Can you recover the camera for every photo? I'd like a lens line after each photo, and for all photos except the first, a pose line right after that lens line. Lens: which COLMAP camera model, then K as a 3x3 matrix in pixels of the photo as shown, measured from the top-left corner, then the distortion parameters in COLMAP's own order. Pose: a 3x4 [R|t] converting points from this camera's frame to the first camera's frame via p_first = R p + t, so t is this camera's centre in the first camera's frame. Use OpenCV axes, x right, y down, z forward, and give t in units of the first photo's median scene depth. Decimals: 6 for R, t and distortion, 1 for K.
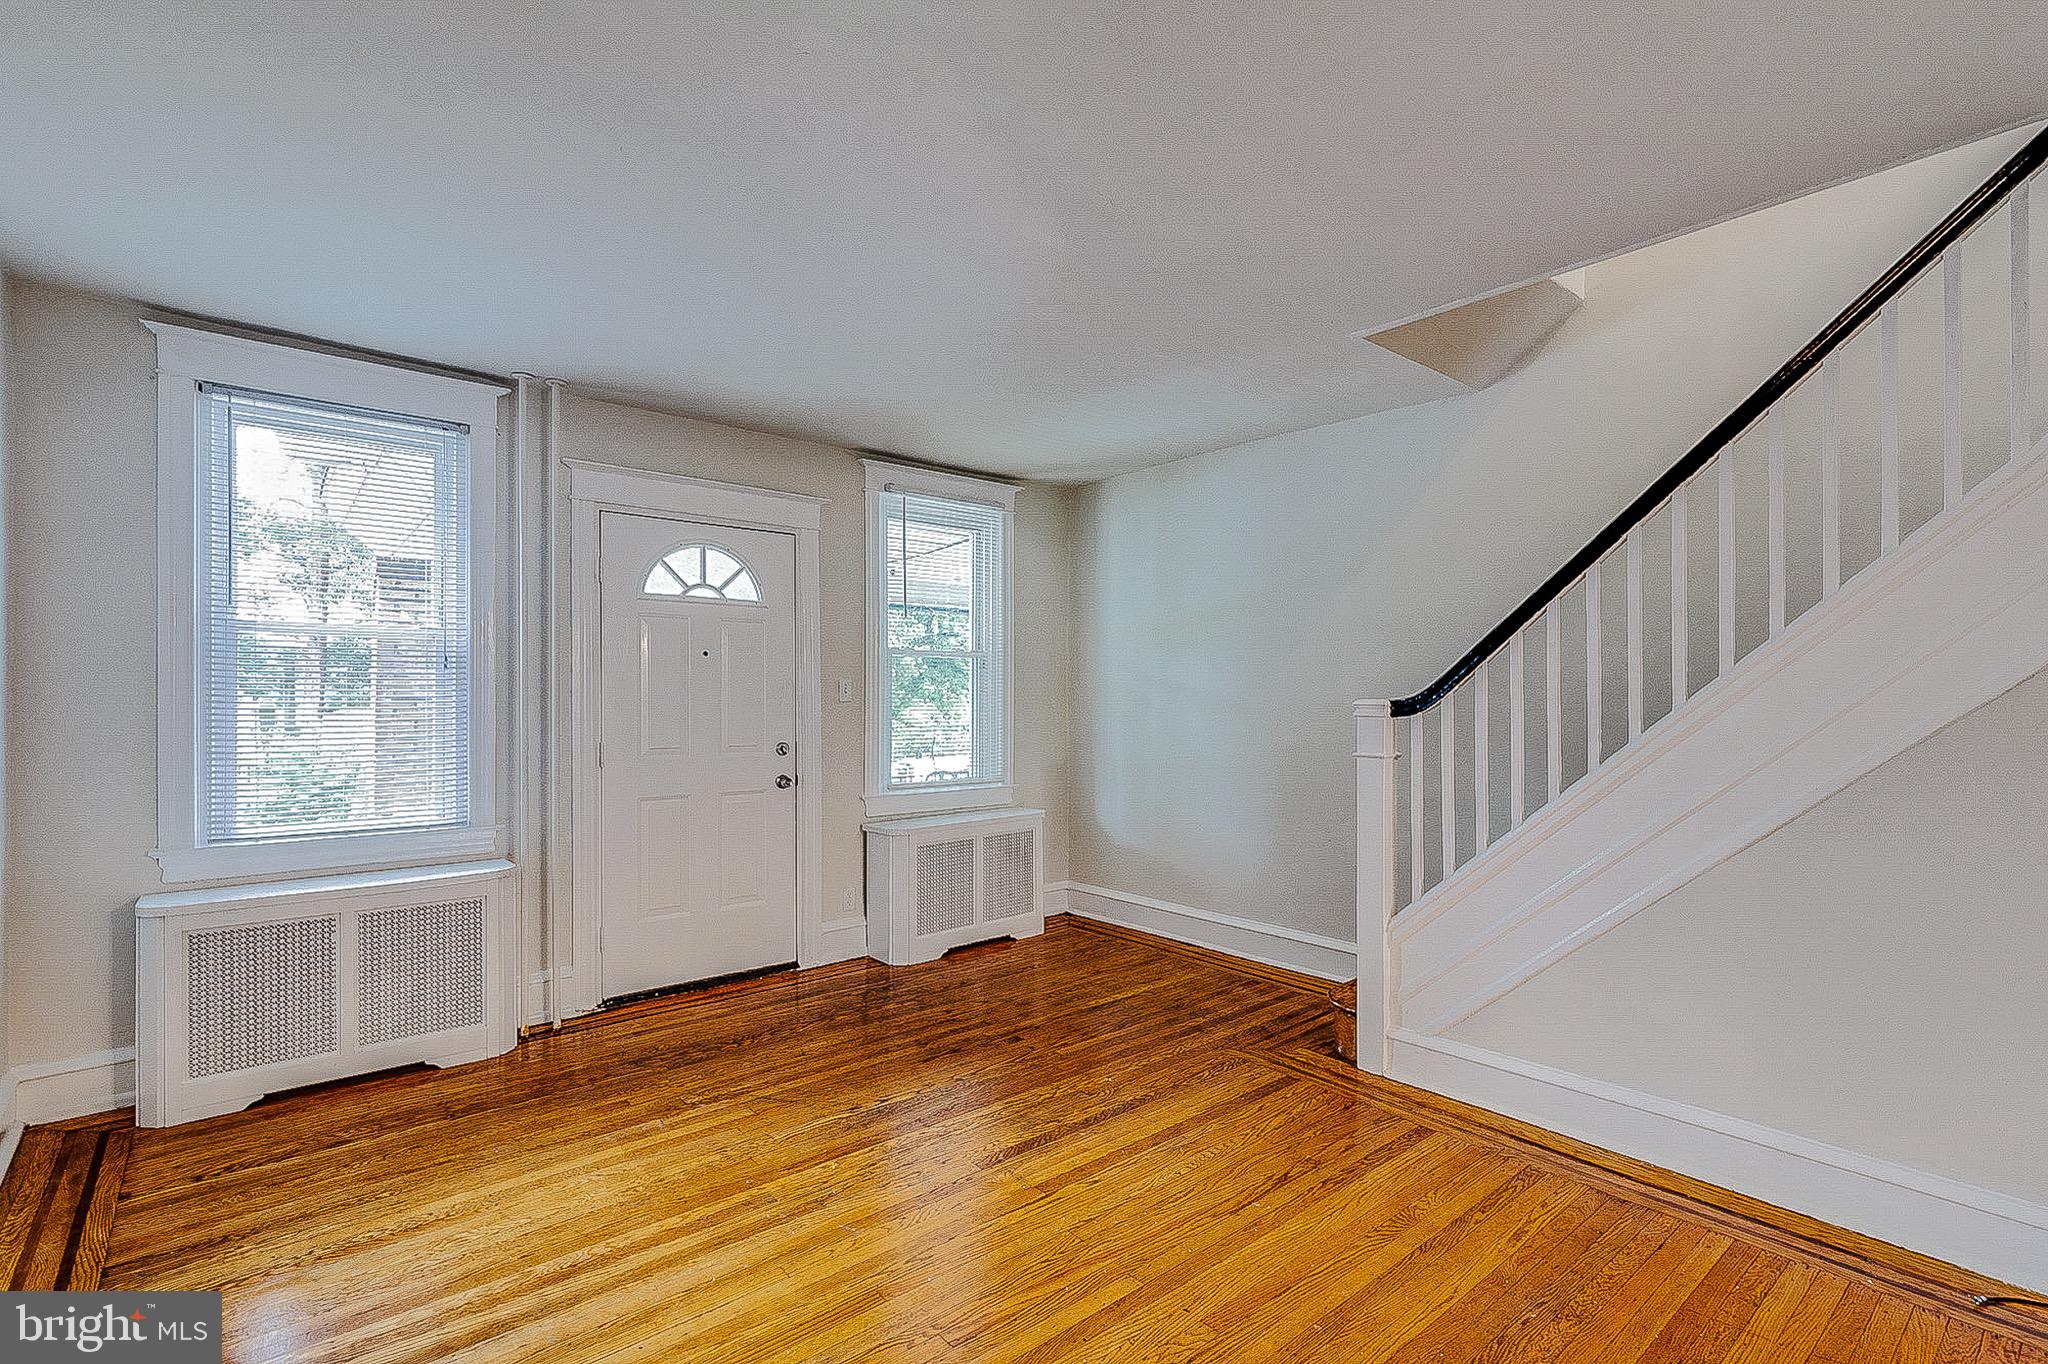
lens RADIAL K [[950.1, 0, 1047.8], [0, 950.1, 694.8], [0, 0, 1]] dist [0.000161, -0.000014]
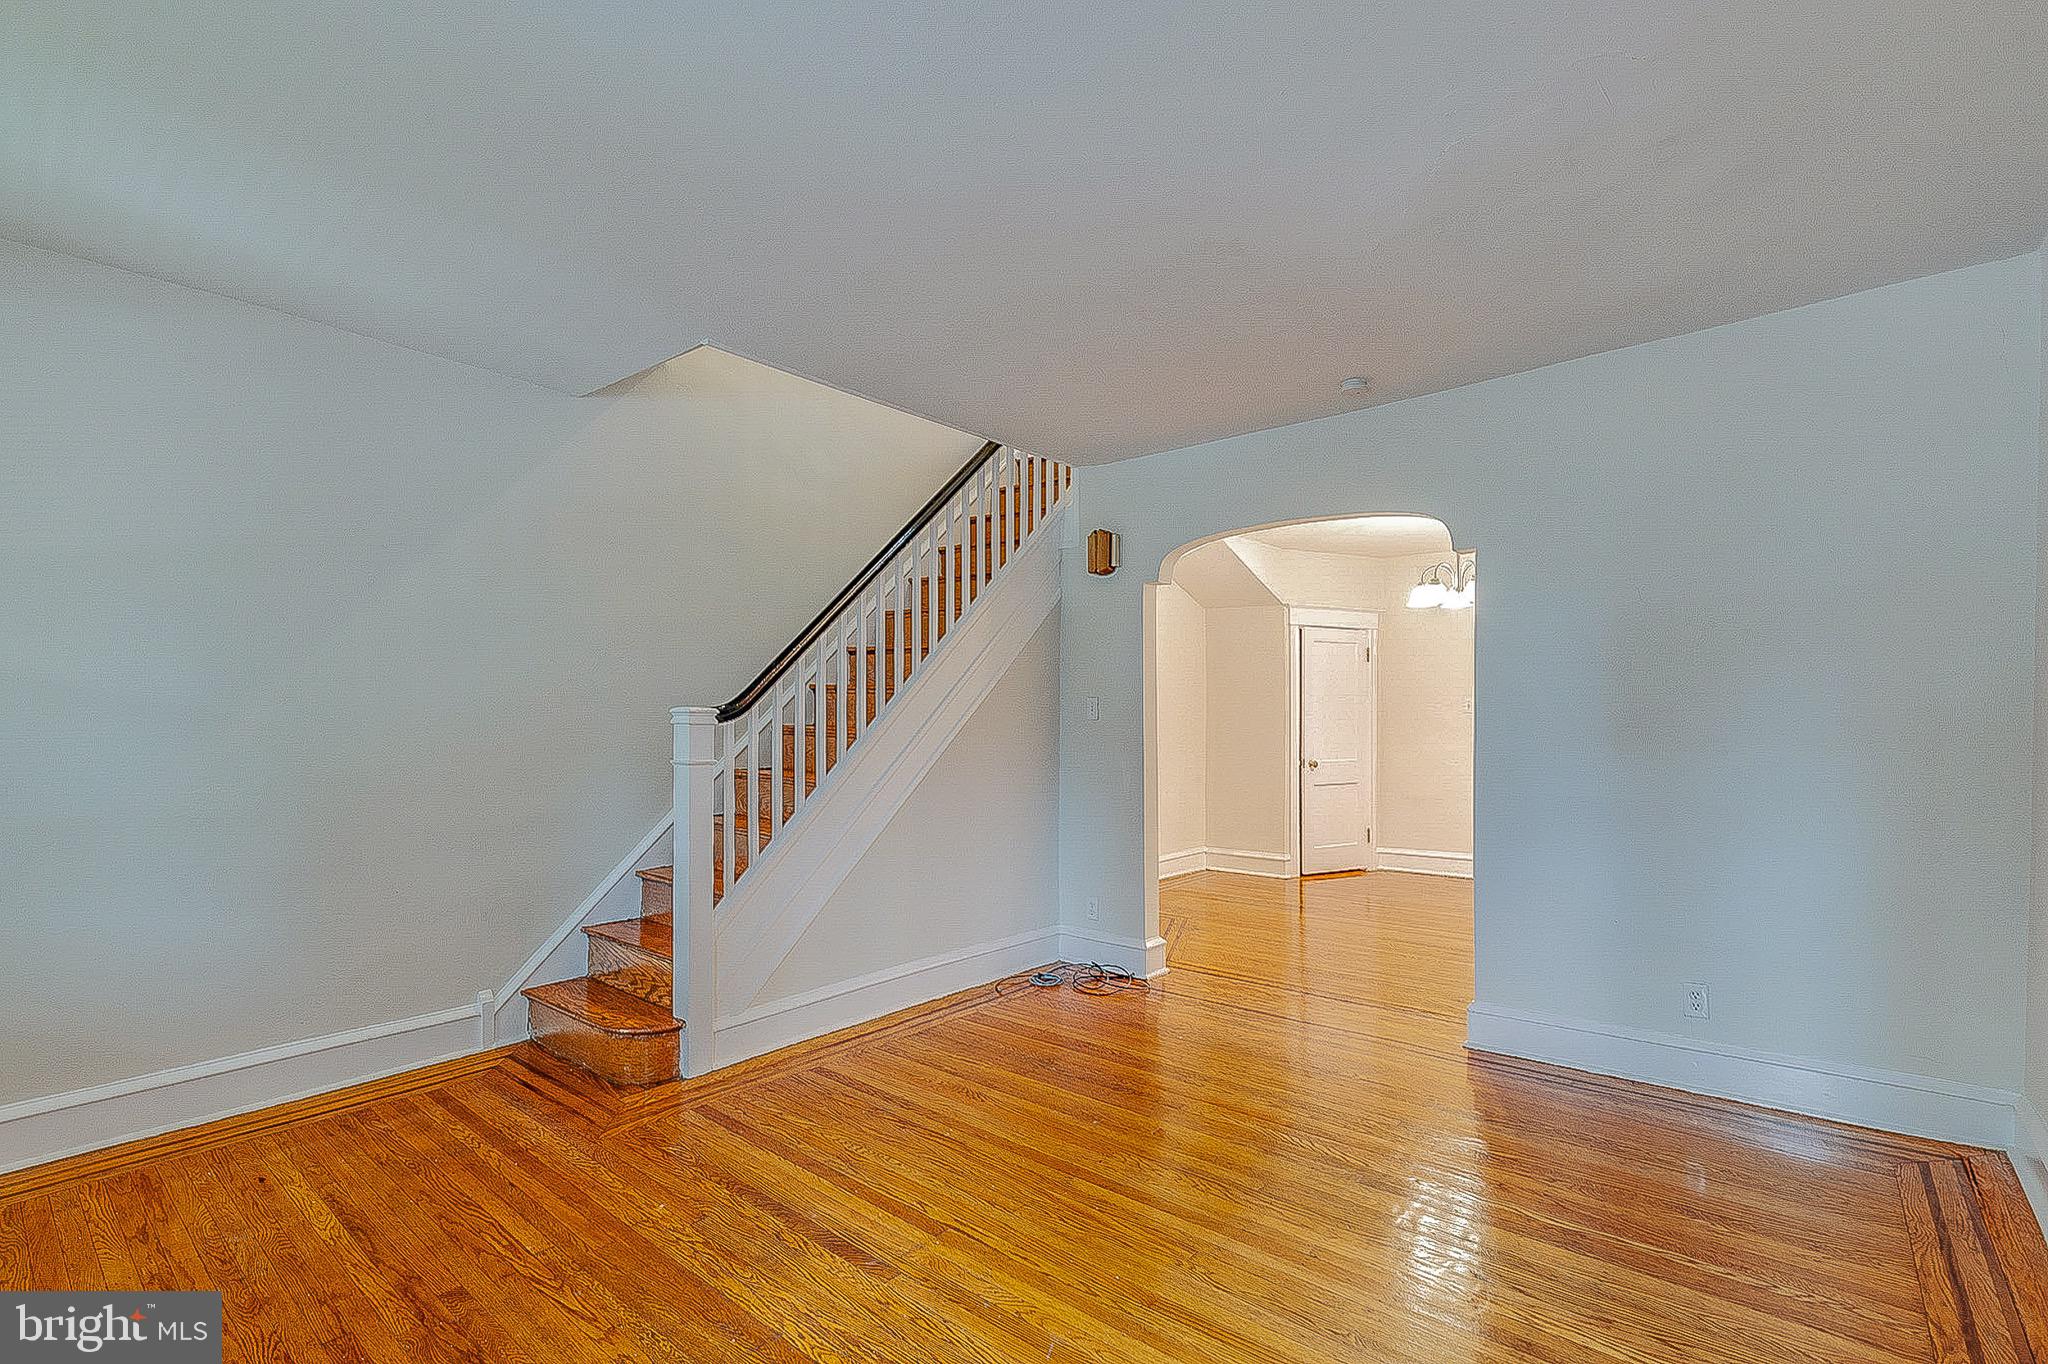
lens RADIAL K [[950.1, 0, 1047.8], [0, 950.1, 694.8], [0, 0, 1]] dist [0.000161, -0.000014]
pose [[-0.179190, 0.019280, 0.983626, -0.745204], [-0.002707, 0.999795, -0.020090, 0.013059], [-0.983811, -0.006262, -0.179101, 0.840317]]
